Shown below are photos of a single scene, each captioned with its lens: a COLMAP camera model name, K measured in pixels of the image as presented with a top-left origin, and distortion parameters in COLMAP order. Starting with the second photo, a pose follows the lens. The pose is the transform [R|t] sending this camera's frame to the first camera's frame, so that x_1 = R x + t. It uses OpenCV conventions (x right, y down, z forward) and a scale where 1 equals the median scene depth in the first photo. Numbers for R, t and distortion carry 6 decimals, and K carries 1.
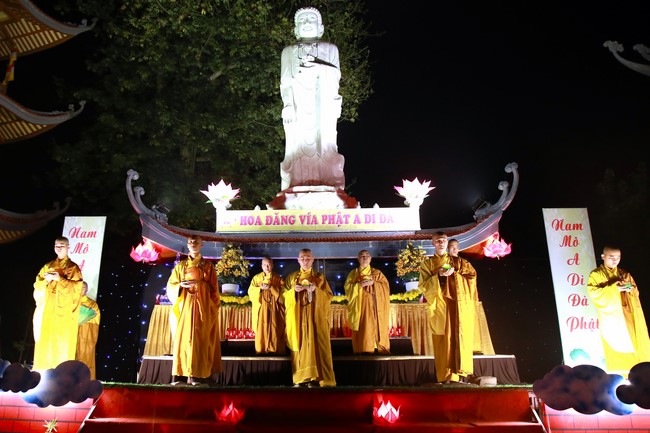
lens RADIAL K [[461.5, 0, 300.4], [0, 461.5, 233.7], [0, 0, 1]] dist [-0.031384, 0.005355]
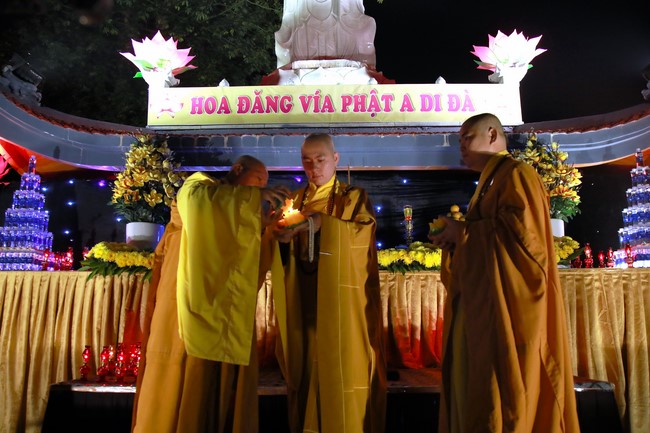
lens RADIAL K [[461.5, 0, 300.4], [0, 461.5, 233.7], [0, 0, 1]] dist [-0.031384, 0.005355]
pose [[0.999652, 0.003836, -0.026090, 0.012669], [-0.000207, 0.990477, 0.137682, 0.045827], [0.026370, -0.137628, 0.990133, 0.442413]]
